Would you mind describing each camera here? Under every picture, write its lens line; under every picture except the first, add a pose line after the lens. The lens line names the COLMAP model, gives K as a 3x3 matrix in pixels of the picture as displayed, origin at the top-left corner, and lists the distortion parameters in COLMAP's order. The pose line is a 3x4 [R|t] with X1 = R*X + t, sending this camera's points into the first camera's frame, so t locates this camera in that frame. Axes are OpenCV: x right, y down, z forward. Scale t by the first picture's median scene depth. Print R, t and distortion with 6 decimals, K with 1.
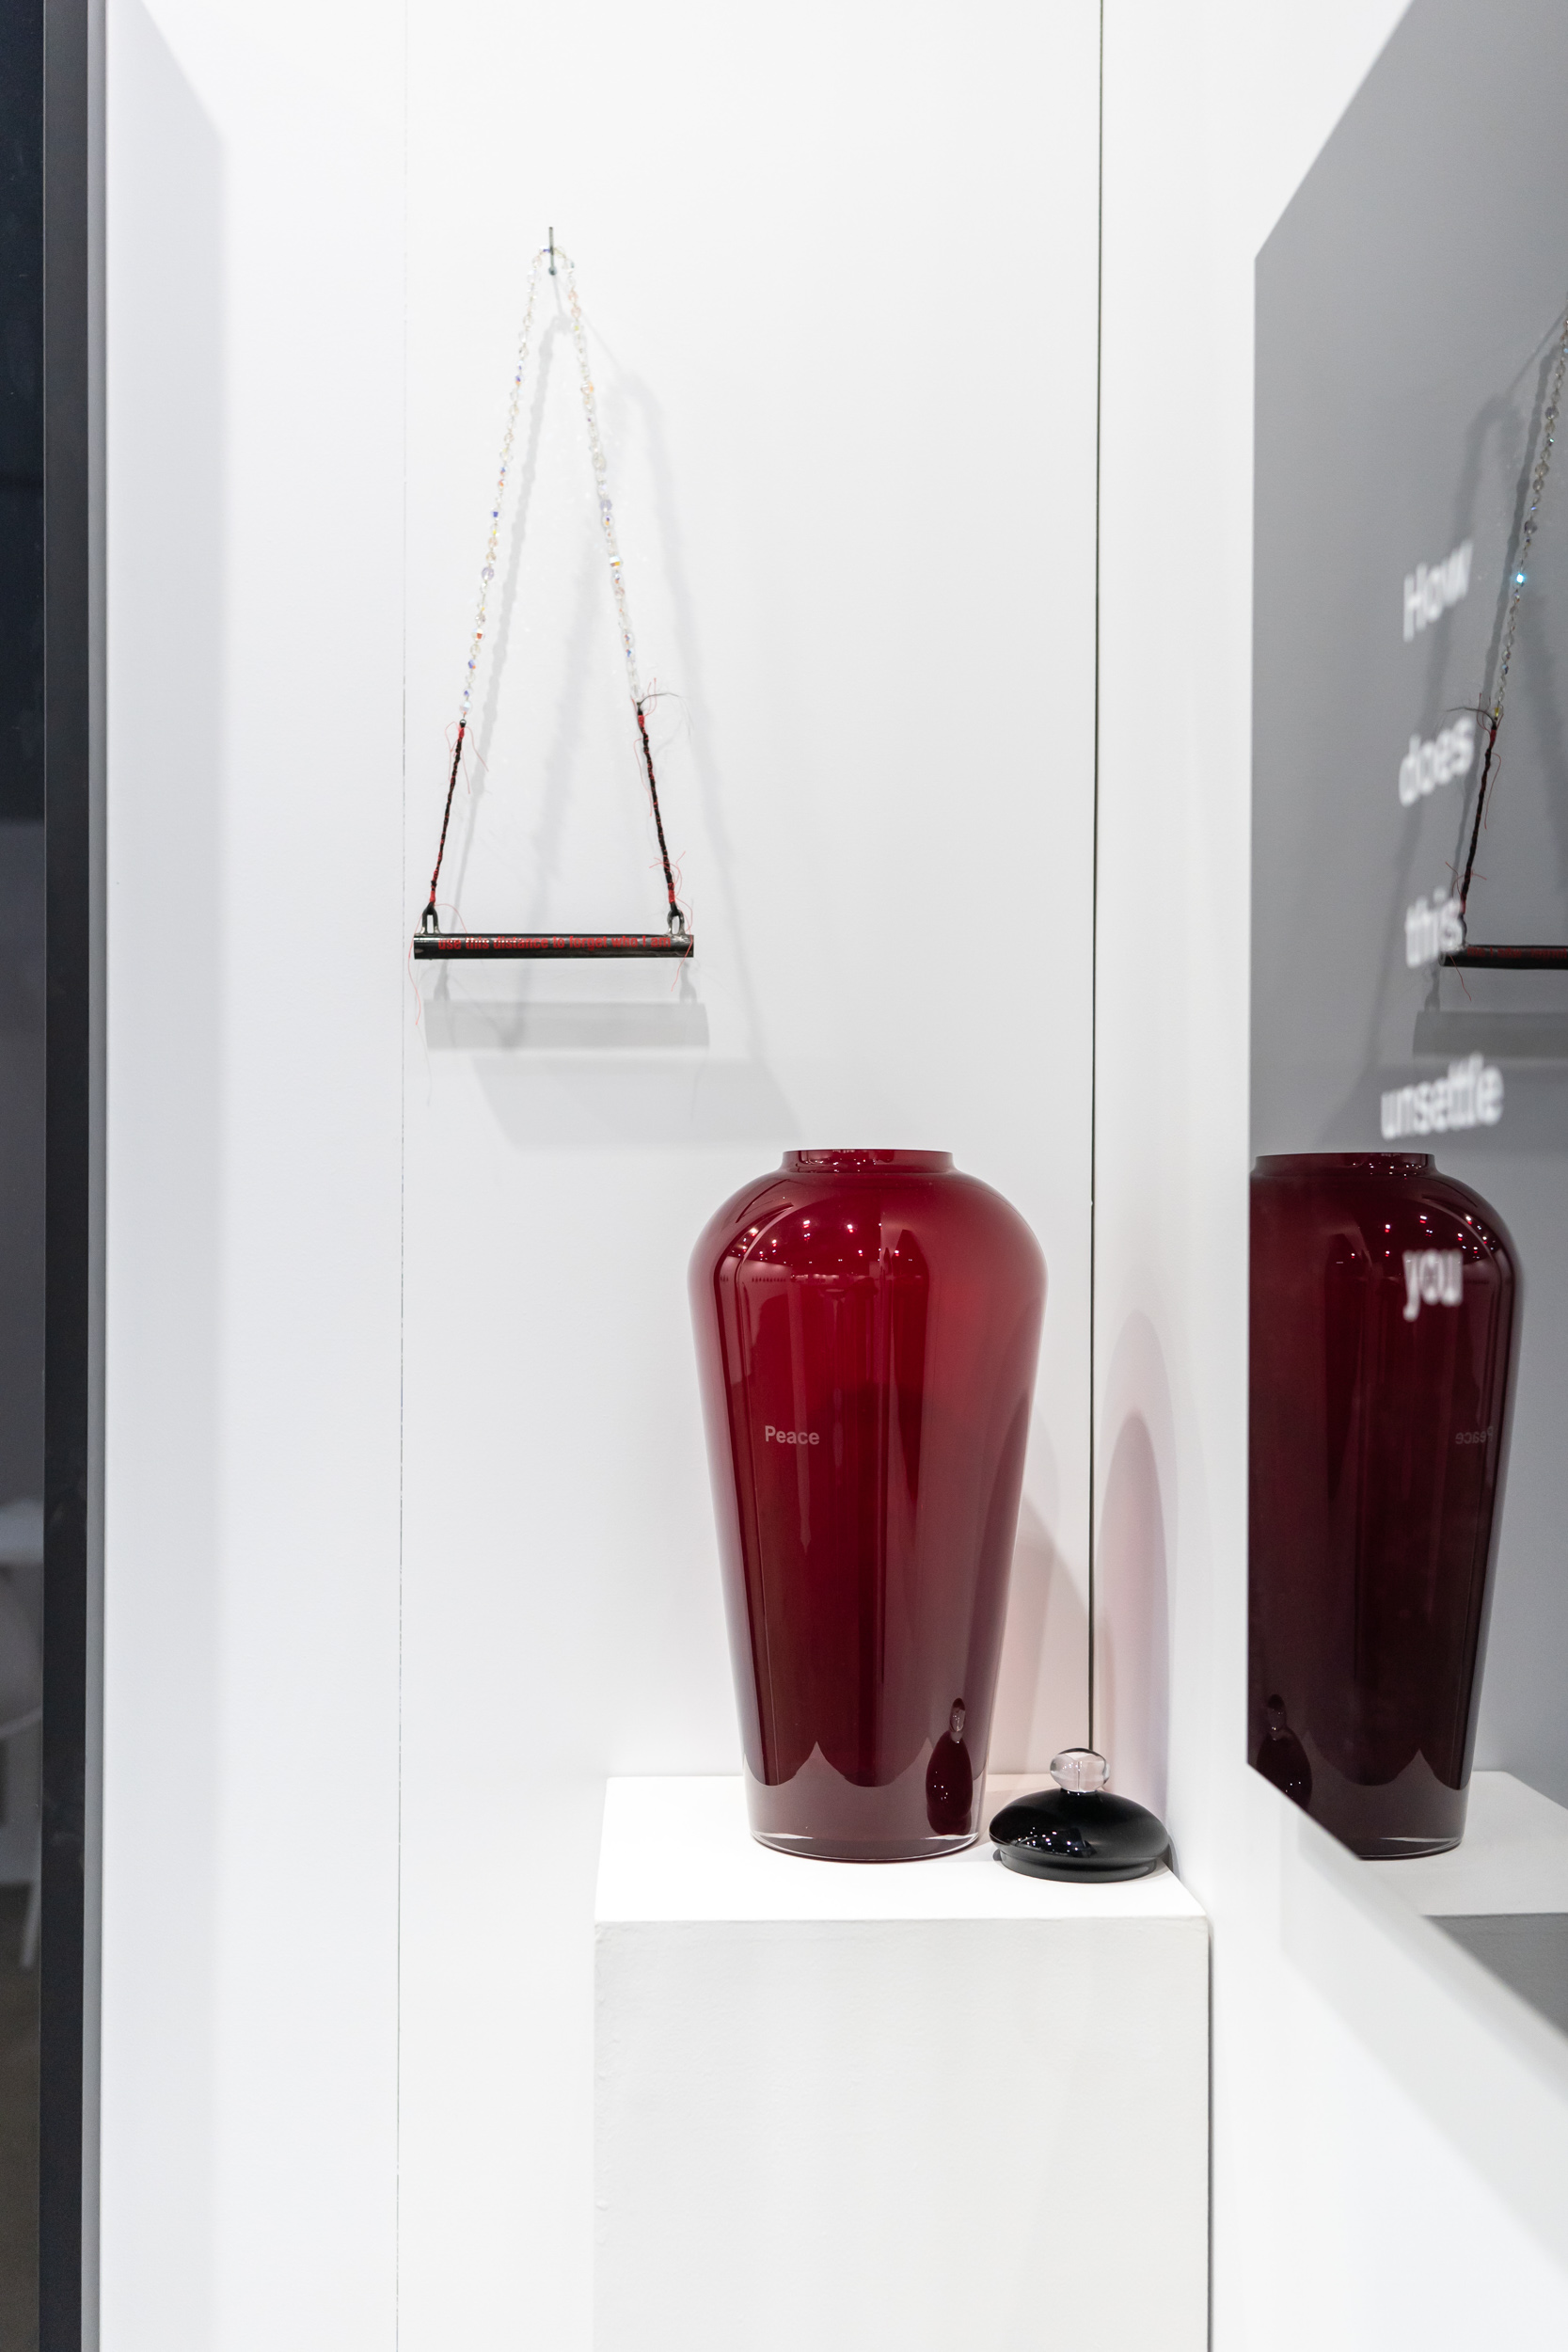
lens RADIAL K [[2348.8, 0, 789.3], [0, 2348.8, 1176.8], [0, 0, 1]] dist [0.037273, 0.000000]
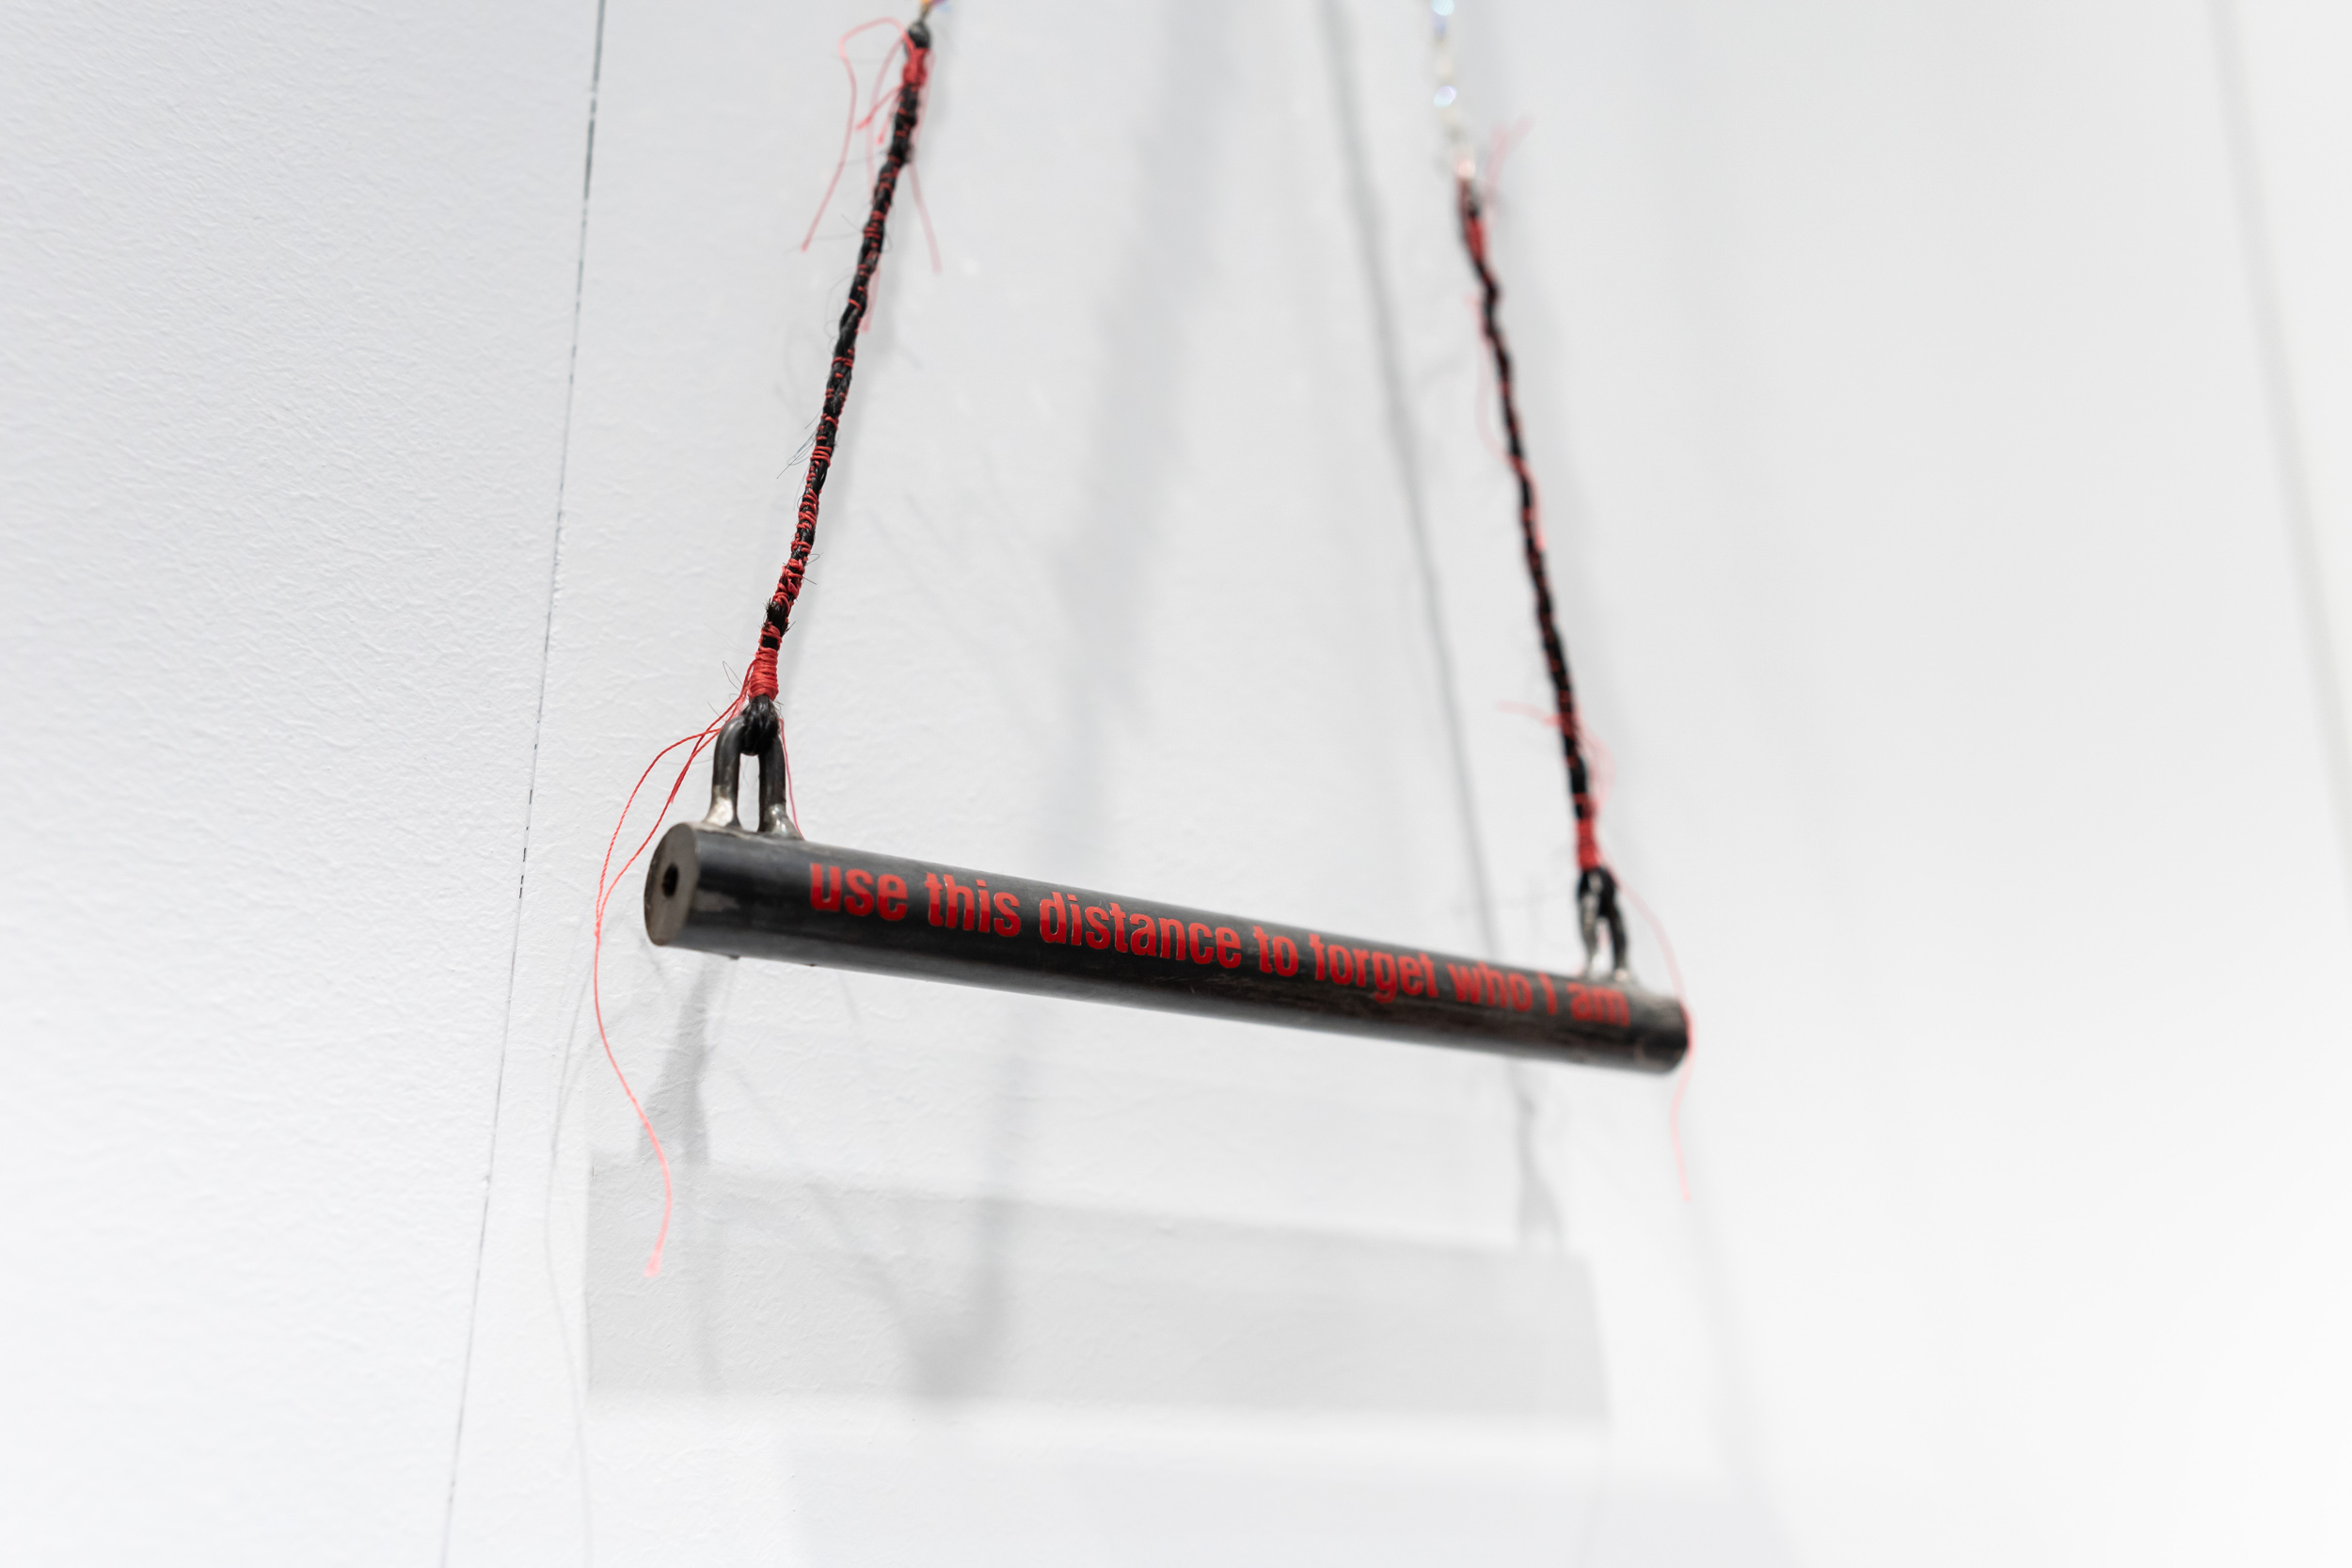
lens RADIAL K [[2348.8, 0, 1184.0], [0, 2348.8, 784.5], [0, 0, 1]] dist [0.037273, 0.000000]
pose [[0.840370, 0.168532, 0.515146, -0.225283], [-0.006795, 0.953631, -0.300900, -0.043530], [-0.541971, 0.249367, 0.802548, 0.793047]]
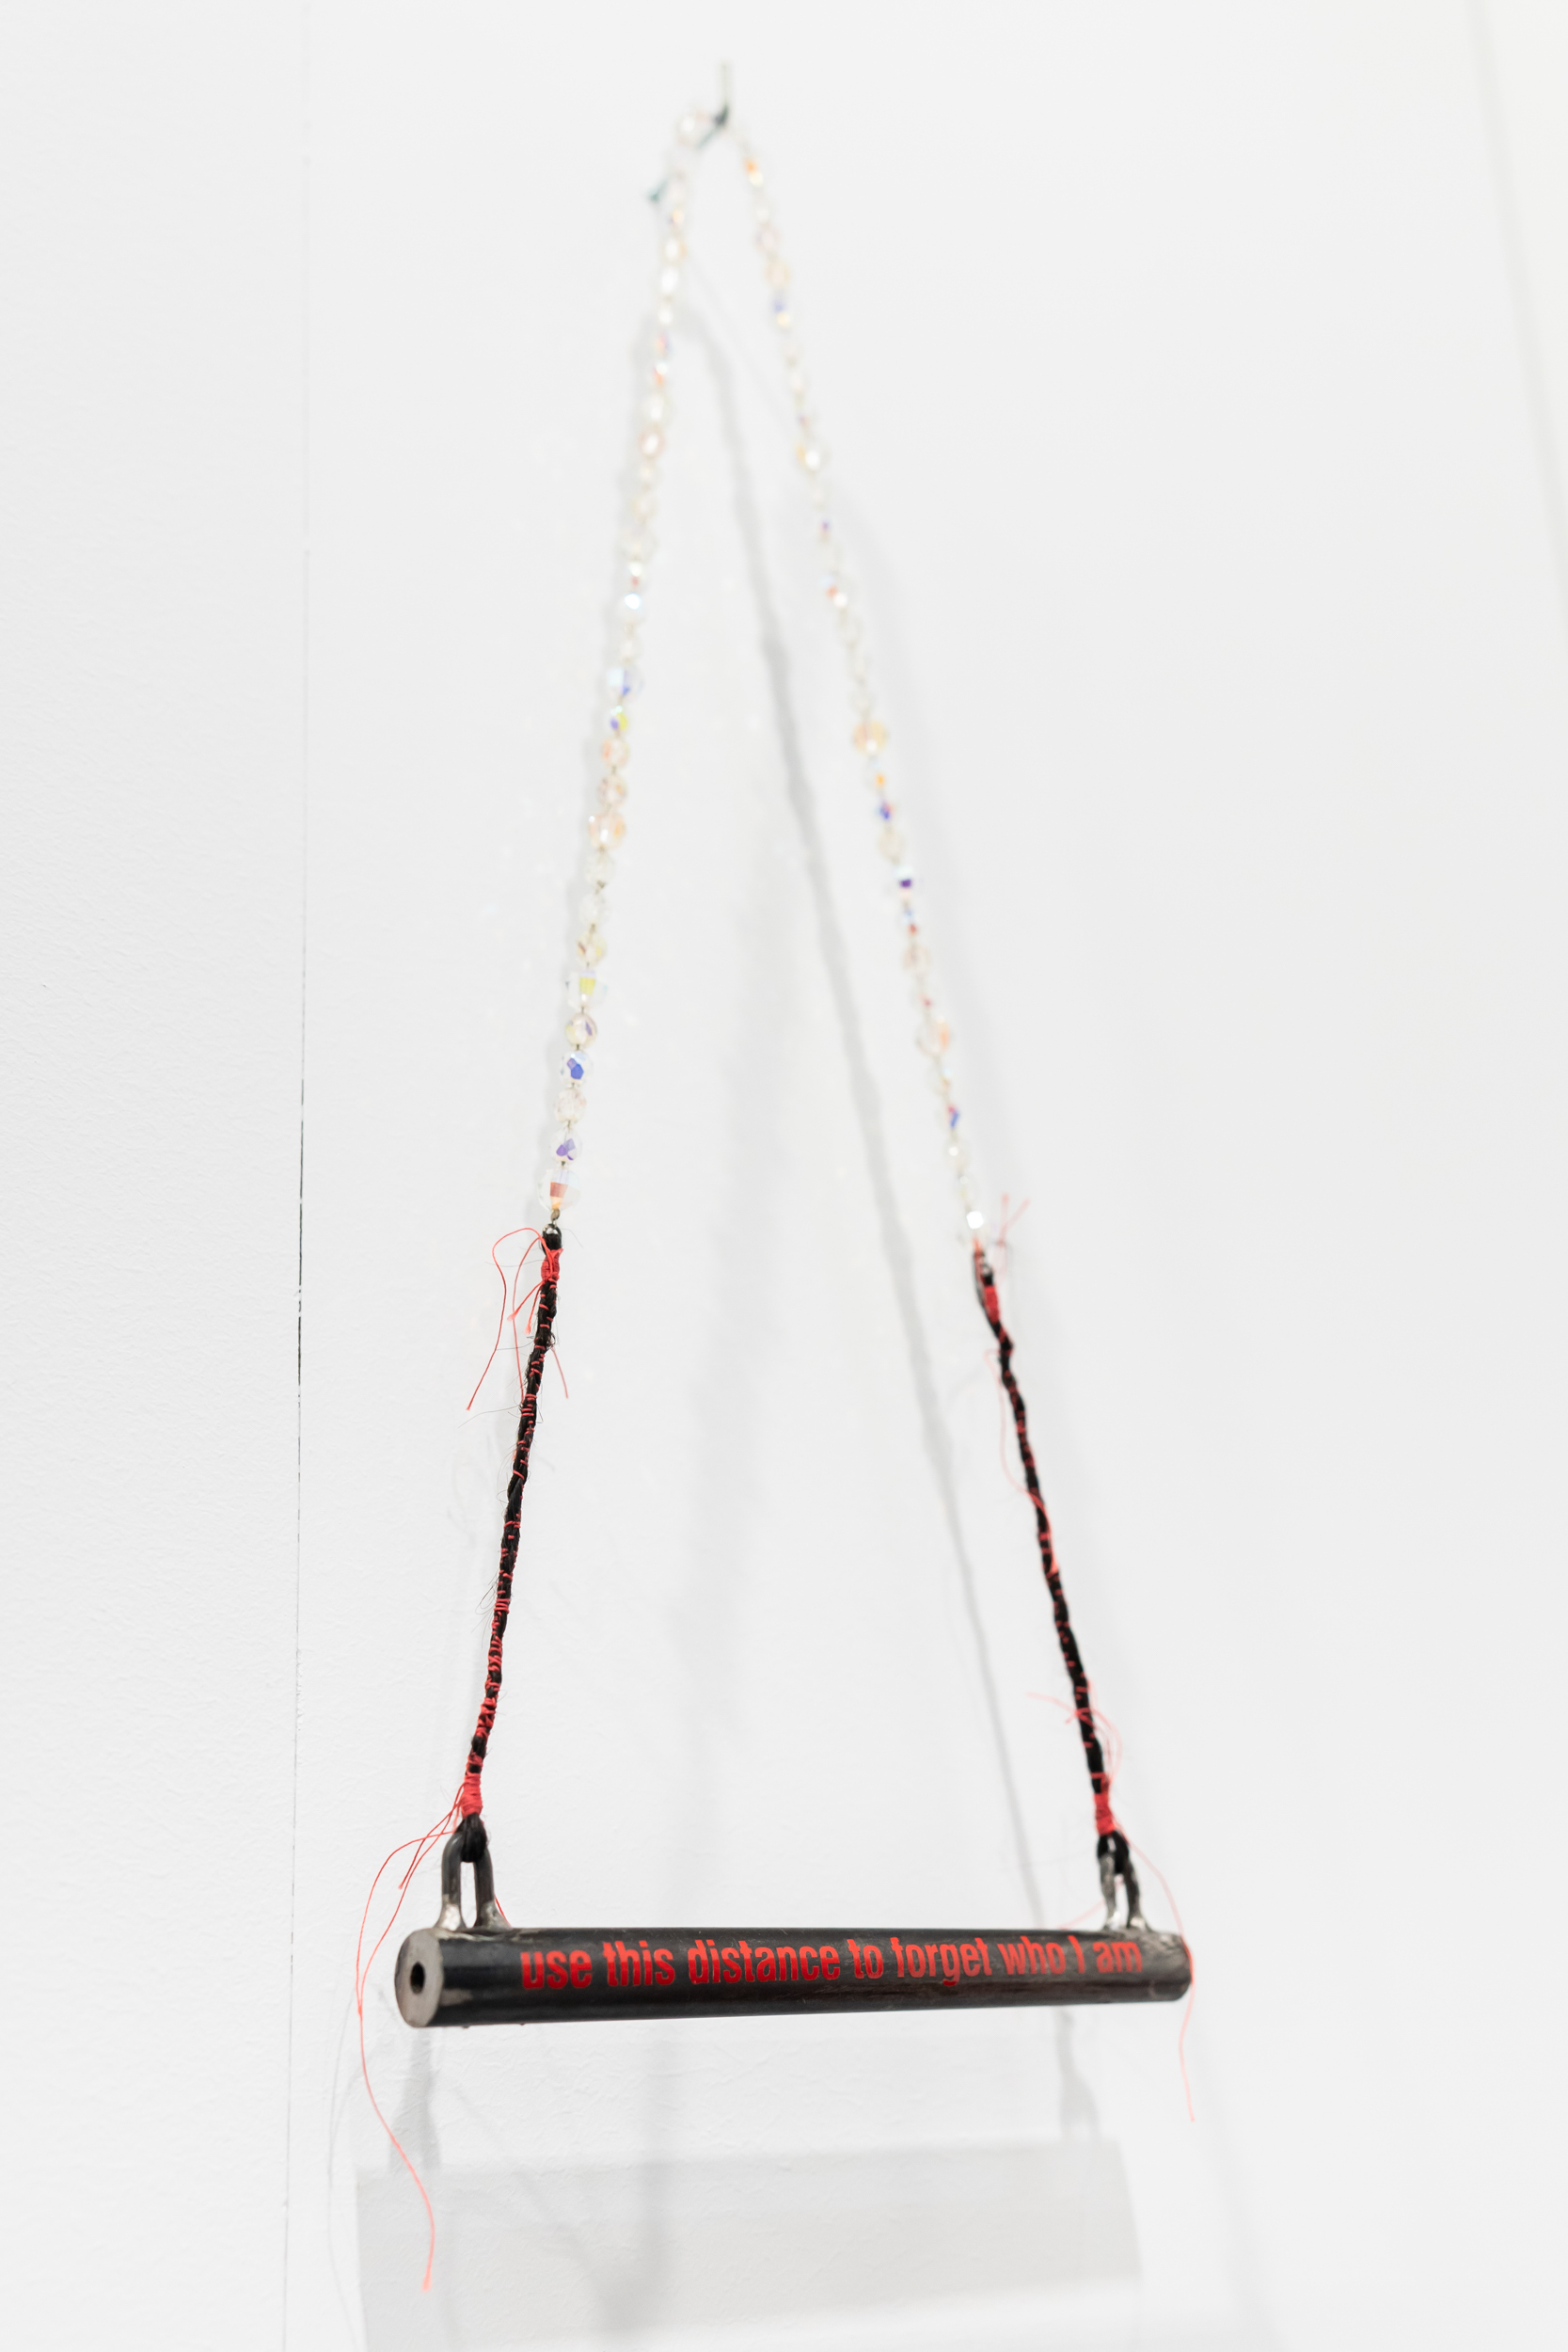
lens RADIAL K [[2618.0, 0, 766.3], [0, 2618.0, 1174.2], [0, 0, 1]] dist [-0.022025, 0.000000]
pose [[0.828069, 0.154505, 0.538915, -0.299153], [0.045235, 0.939726, -0.338922, -0.079347], [-0.558798, 0.305029, 0.771169, 0.700304]]
